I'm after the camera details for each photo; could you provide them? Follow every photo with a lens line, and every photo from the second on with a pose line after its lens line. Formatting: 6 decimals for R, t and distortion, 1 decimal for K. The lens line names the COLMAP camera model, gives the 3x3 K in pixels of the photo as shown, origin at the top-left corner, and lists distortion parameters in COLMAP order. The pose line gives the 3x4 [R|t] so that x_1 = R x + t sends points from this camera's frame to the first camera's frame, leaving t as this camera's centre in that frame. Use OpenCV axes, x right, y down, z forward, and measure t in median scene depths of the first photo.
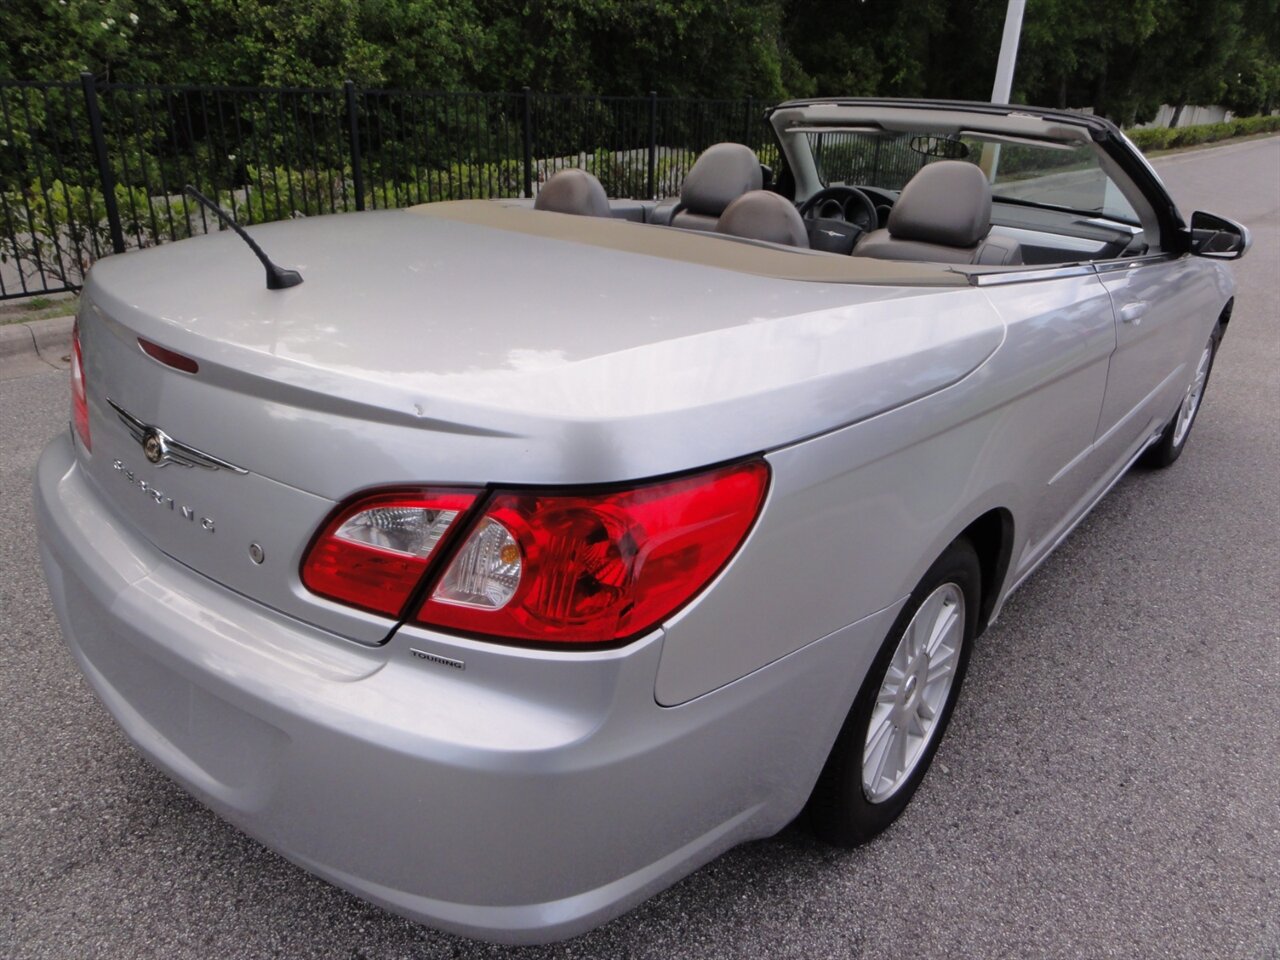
lens RADIAL K [[905.9, 0, 624.3], [0, 905.9, 486.6], [0, 0, 1]] dist [-0.002111, 0.001547]
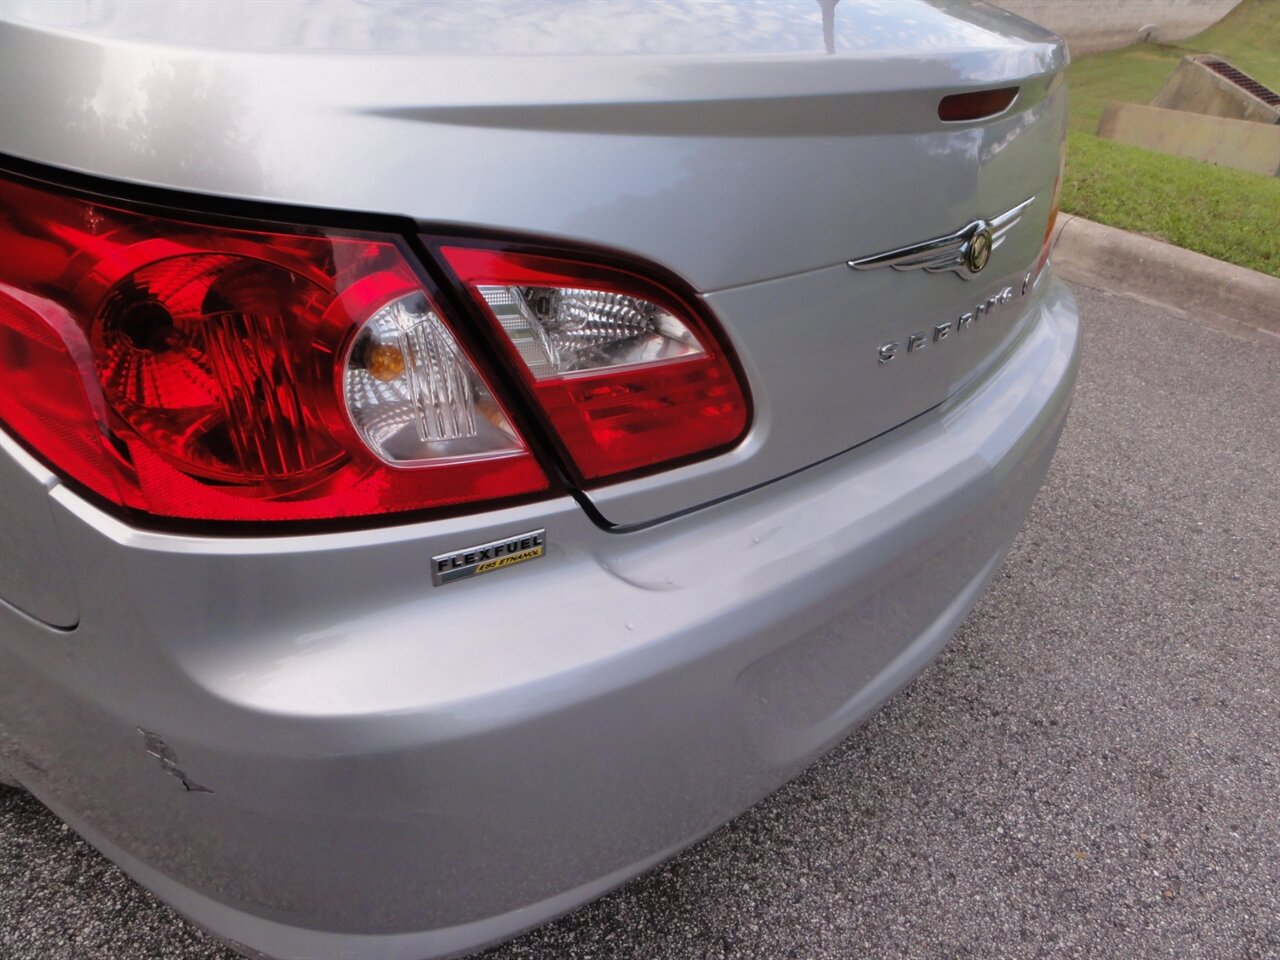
lens RADIAL K [[905.9, 0, 653.8], [0, 905.9, 494.0], [0, 0, 1]] dist [-0.002111, 0.001547]
pose [[0.016452, -0.588829, 0.808090, -0.759252], [0.292249, 0.775737, 0.559305, -0.227294], [-0.956201, 0.226962, 0.184847, 0.738471]]
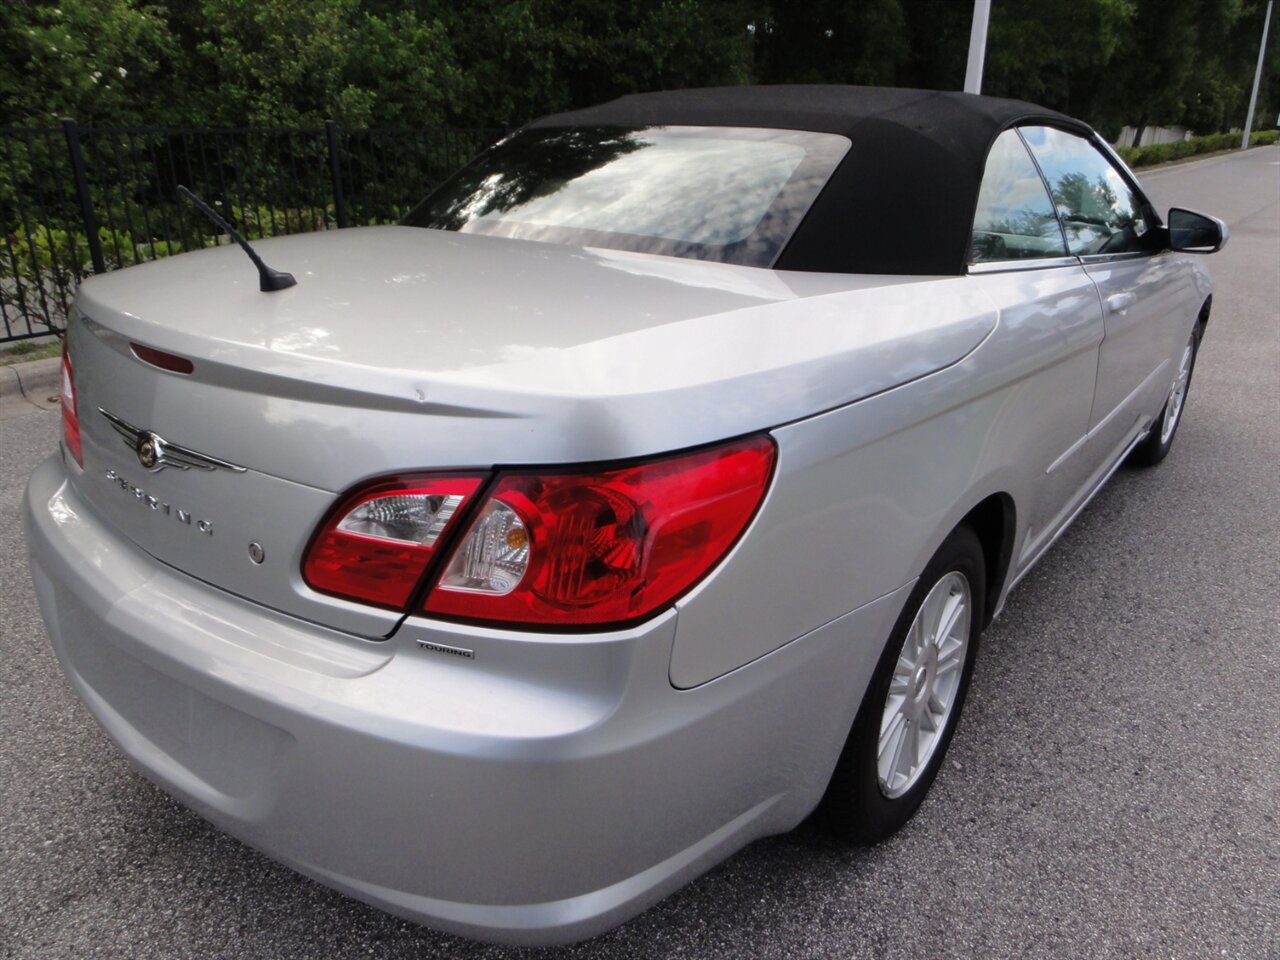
lens RADIAL K [[905.9, 0, 627.0], [0, 905.9, 482.0], [0, 0, 1]] dist [-0.002111, 0.001547]
pose [[0.999201, -0.036885, 0.015370, -0.010029], [0.037486, 0.998461, -0.040877, 0.030341], [-0.013839, 0.041420, 0.999046, 0.005816]]
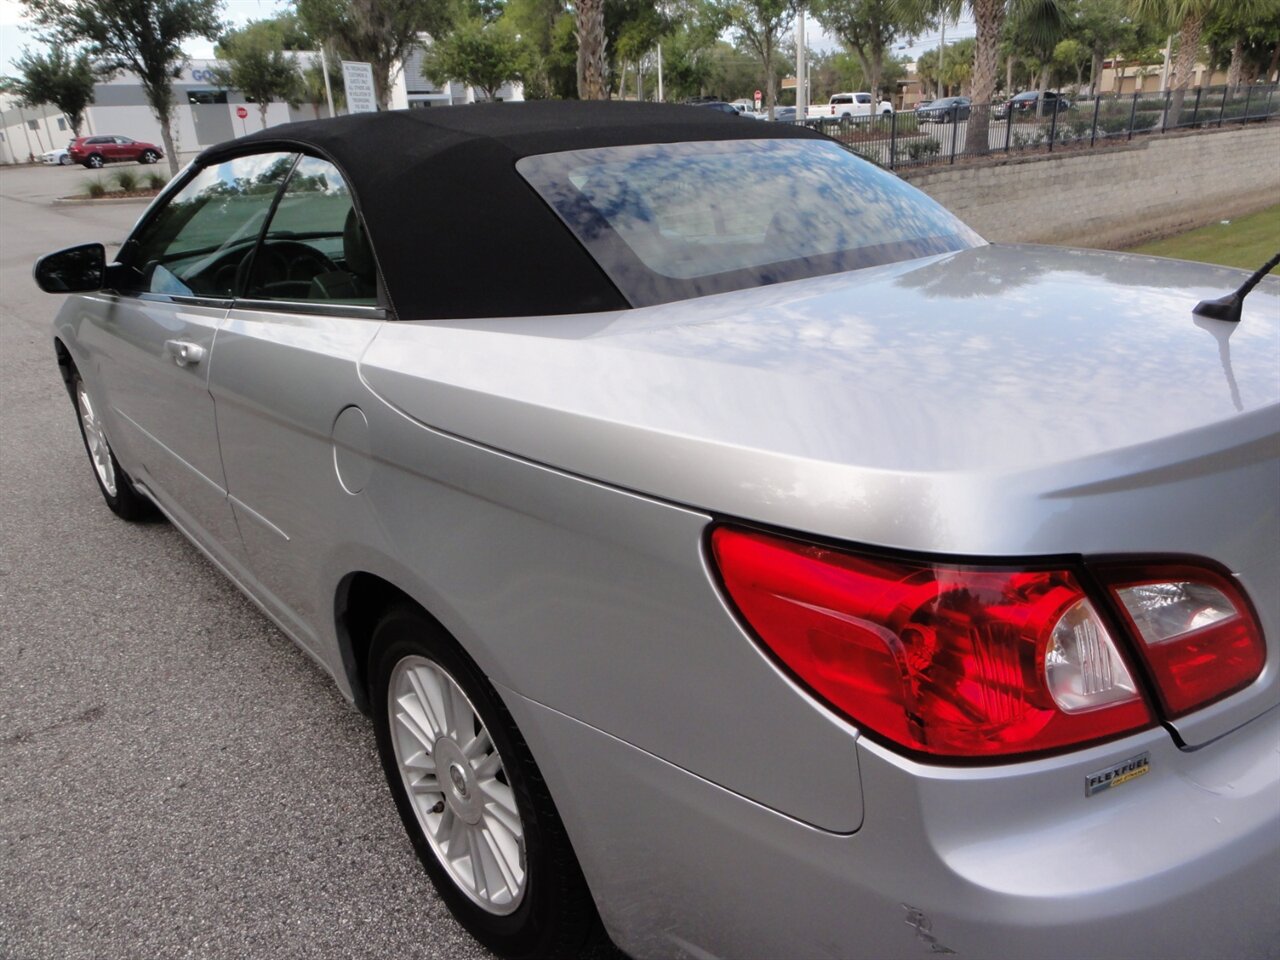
lens RADIAL K [[905.9, 0, 649.6], [0, 905.9, 483.7], [0, 0, 1]] dist [-0.002111, 0.001547]
pose [[0.152998, -0.397937, 0.904565, -0.896266], [0.438522, 0.847625, 0.298716, -0.402790], [-0.885602, 0.350968, 0.304189, 0.874672]]
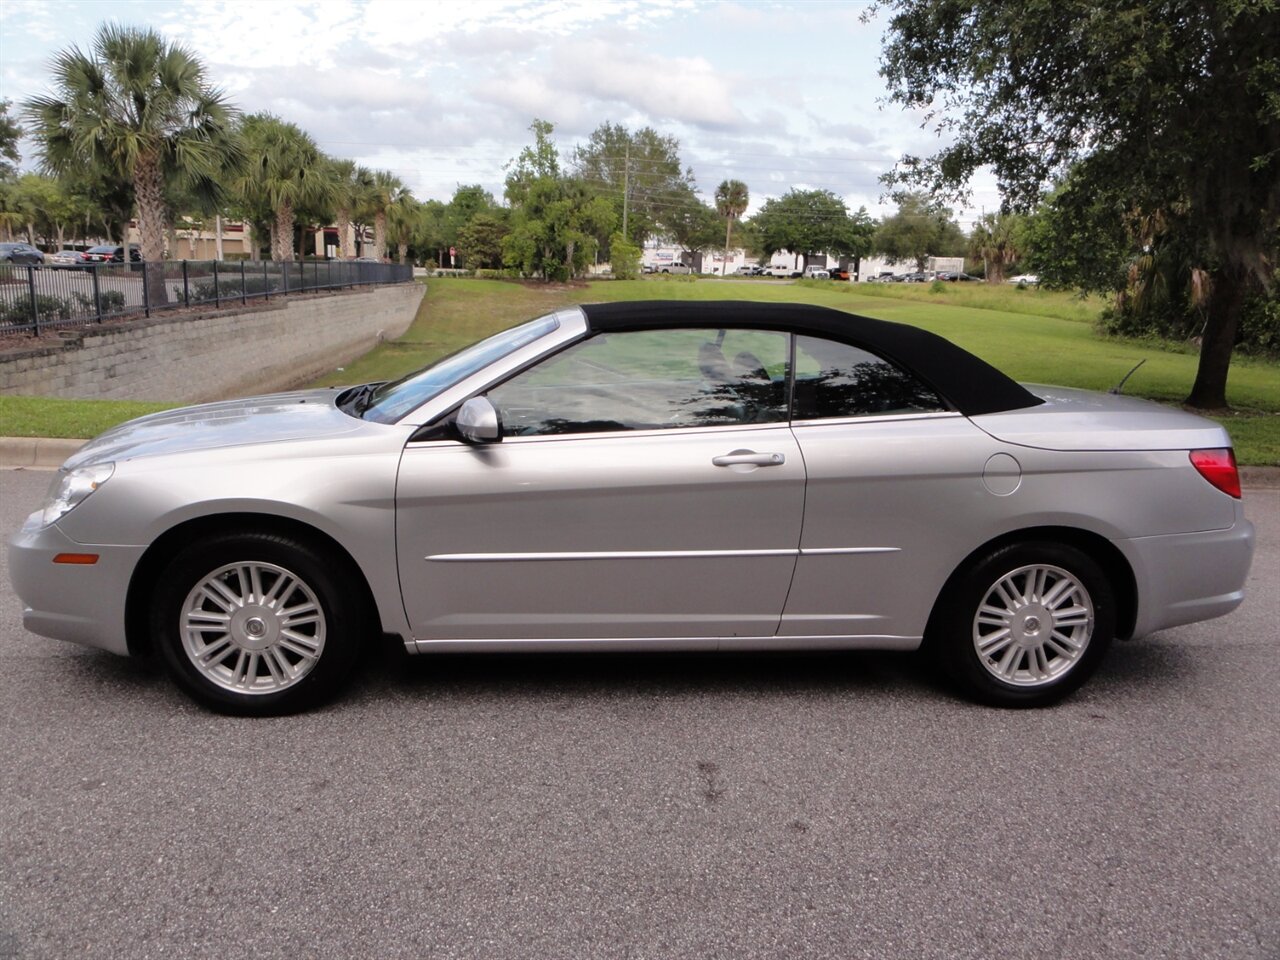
lens RADIAL K [[905.9, 0, 641.9], [0, 905.9, 483.8], [0, 0, 1]] dist [-0.002111, 0.001547]
pose [[-0.720307, -0.208672, 0.661524, -0.843588], [0.221634, 0.834451, 0.504549, -1.204855], [-0.657294, 0.510047, -0.554812, 2.551234]]
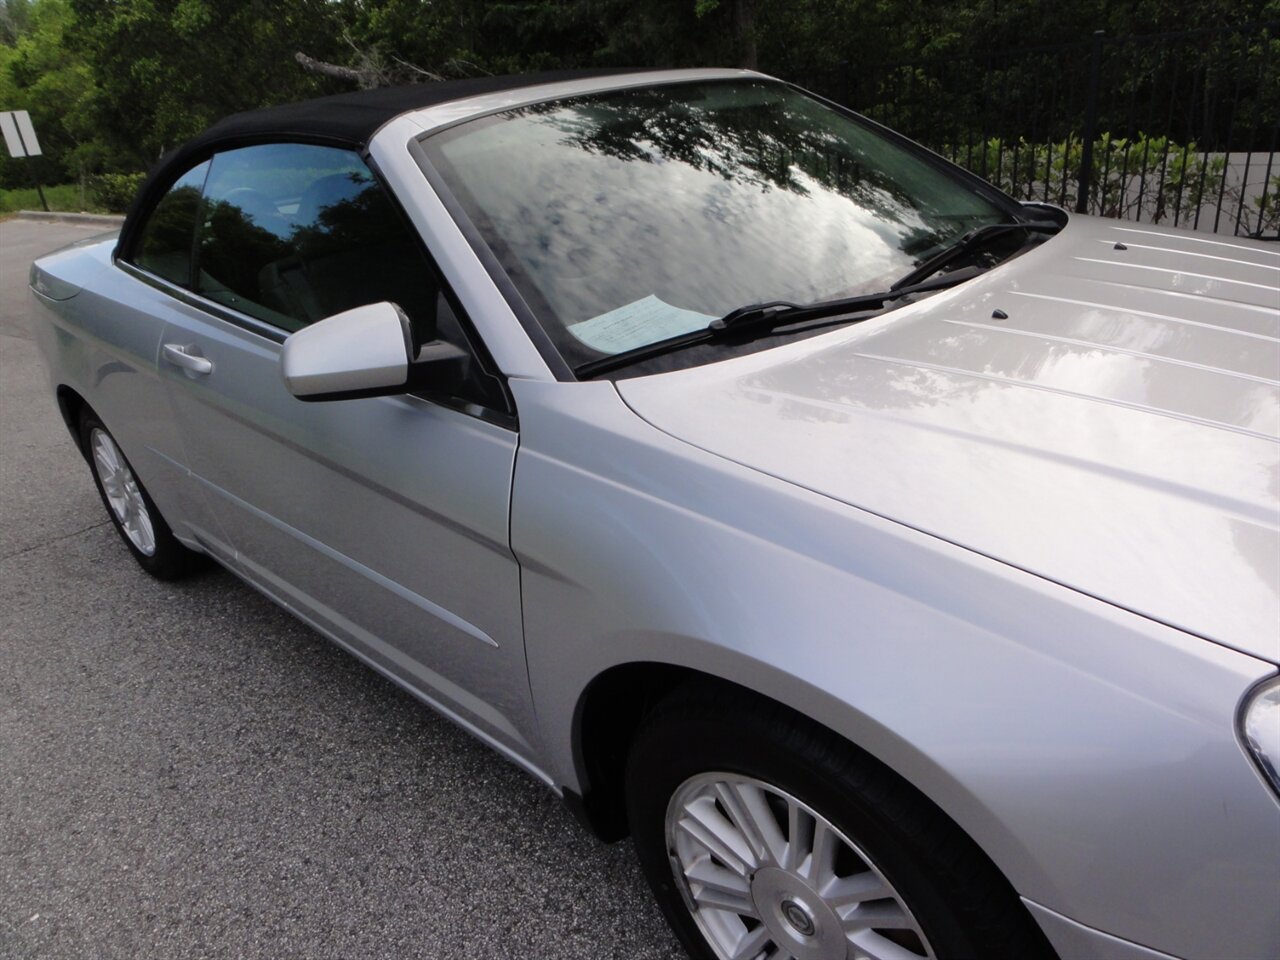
lens RADIAL K [[905.9, 0, 640.1], [0, 905.9, 475.7], [0, 0, 1]] dist [-0.002111, 0.001547]
pose [[-0.074531, 0.369612, -0.926192, 1.581865], [-0.305321, 0.875714, 0.374037, -0.633746], [0.949328, 0.310663, 0.047582, 1.601498]]
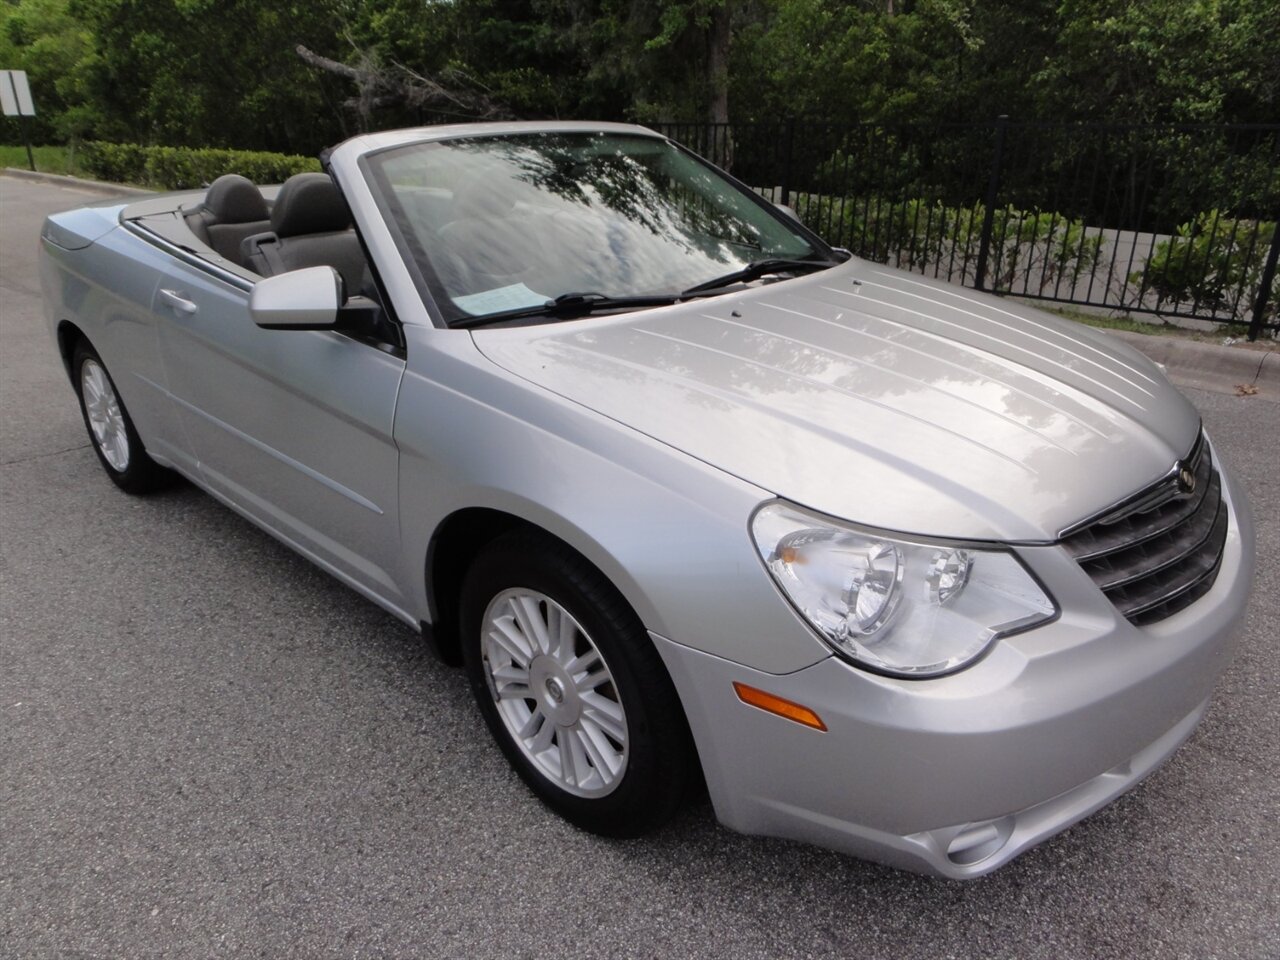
lens RADIAL K [[905.9, 0, 641.1], [0, 905.9, 475.8], [0, 0, 1]] dist [-0.002111, 0.001547]
pose [[-0.070725, 0.341714, -0.937139, 1.892038], [-0.399681, 0.851070, 0.340493, -0.712283], [0.913922, 0.398638, 0.076385, 1.739026]]
